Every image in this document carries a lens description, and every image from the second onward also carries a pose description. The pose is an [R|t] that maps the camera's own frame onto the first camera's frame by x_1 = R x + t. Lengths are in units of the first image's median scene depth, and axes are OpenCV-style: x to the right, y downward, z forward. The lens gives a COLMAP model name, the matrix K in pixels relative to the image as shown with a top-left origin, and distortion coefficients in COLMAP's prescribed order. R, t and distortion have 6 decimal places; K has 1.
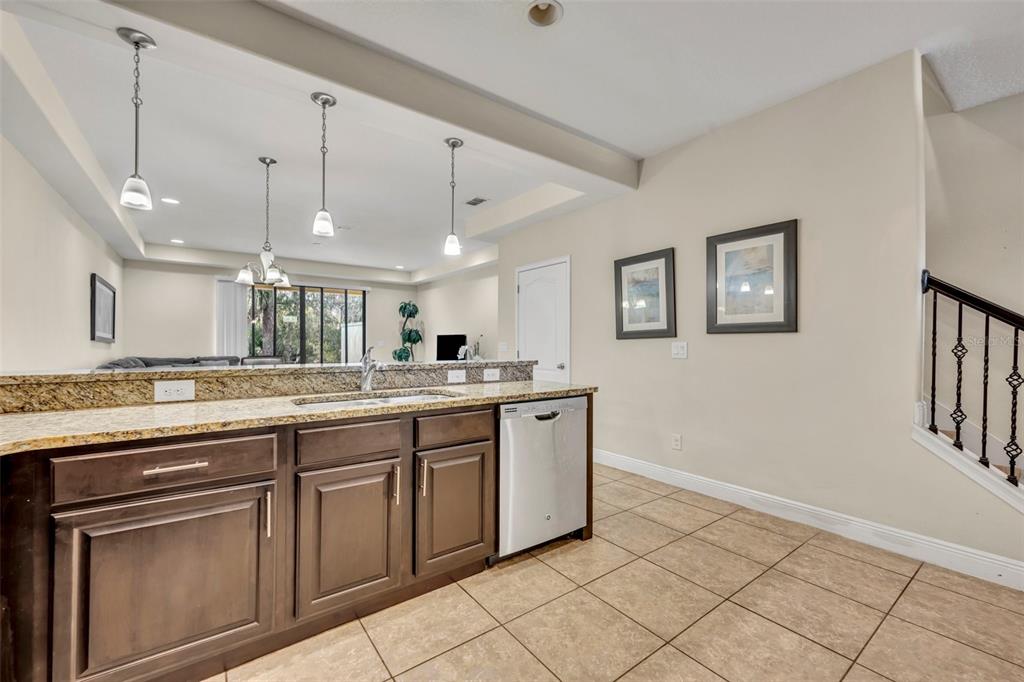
lens RADIAL K [[411.6, 0, 521.8], [0, 411.6, 340.0], [0, 0, 1]] dist [0.006851, 0.000130]
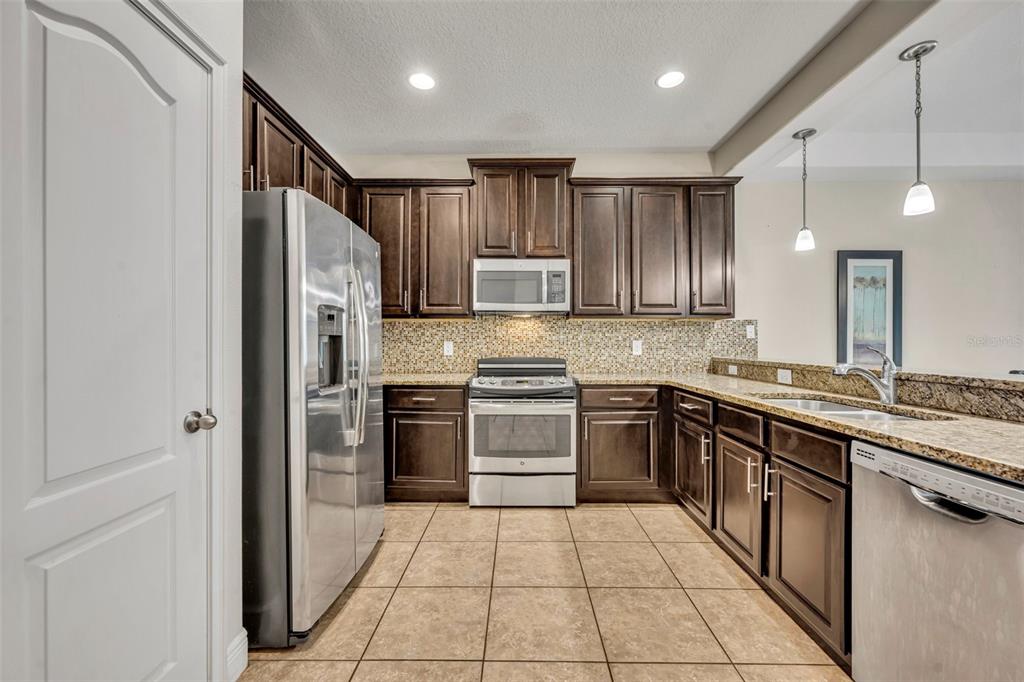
lens RADIAL K [[413.9, 0, 505.7], [0, 413.9, 342.2], [0, 0, 1]] dist [-0.000990, 0.000127]
pose [[-0.613345, -0.005203, -0.789798, 0.626081], [0.001069, 0.999972, -0.007418, 0.008774], [0.789815, -0.005394, -0.613322, 0.774506]]
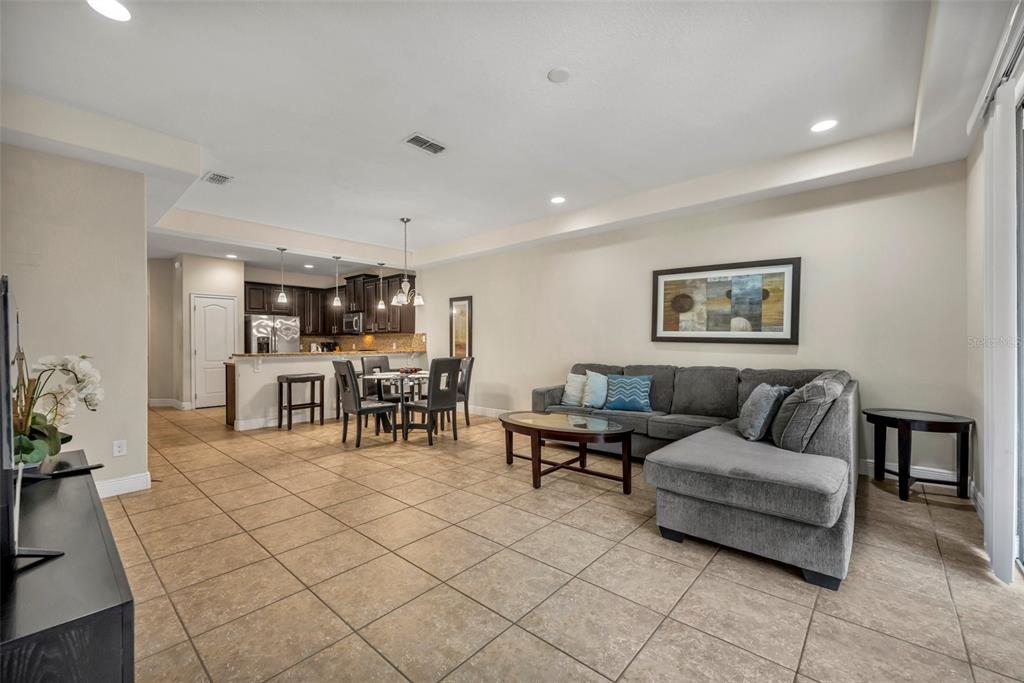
lens RADIAL K [[411.4, 0, 512.0], [0, 411.4, 341.5], [0, 0, 1]] dist [-0.009154, -0.000054]
pose [[-0.979916, -0.002403, -0.199397, -1.044037], [0.000453, 0.999898, -0.014279, 0.027625], [0.199411, -0.014083, -0.979815, 3.656145]]
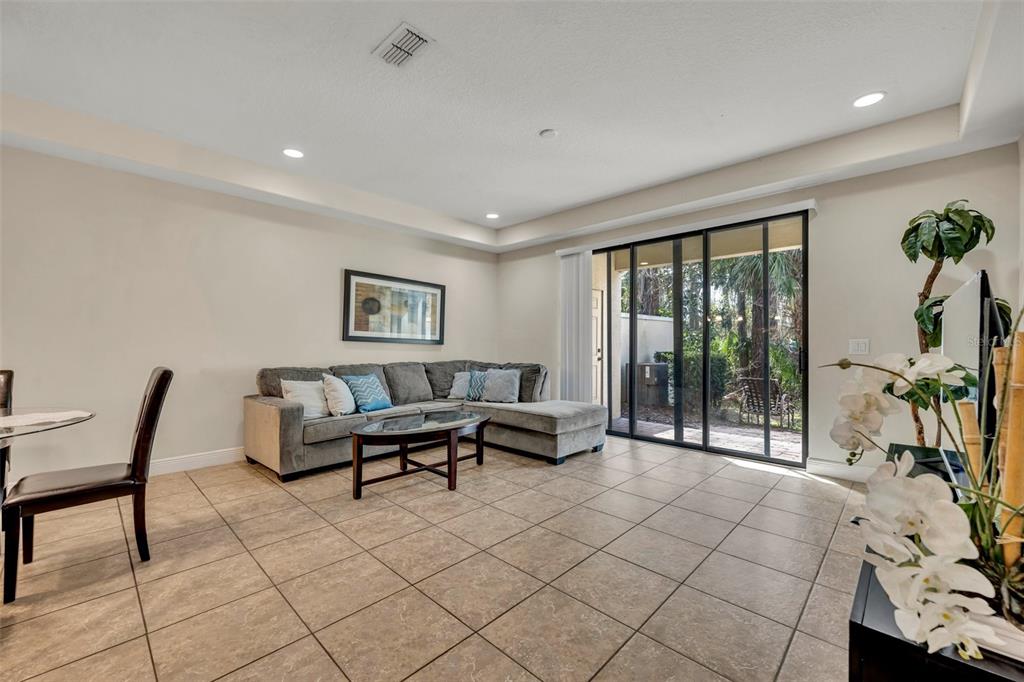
lens RADIAL K [[413.9, 0, 505.7], [0, 413.9, 342.2], [0, 0, 1]] dist [-0.000990, 0.000127]
pose [[0.147422, -0.009719, -0.989026, -0.106360], [0.004005, 0.999949, -0.009229, 0.028071], [0.989066, -0.002600, 0.147454, 2.395673]]
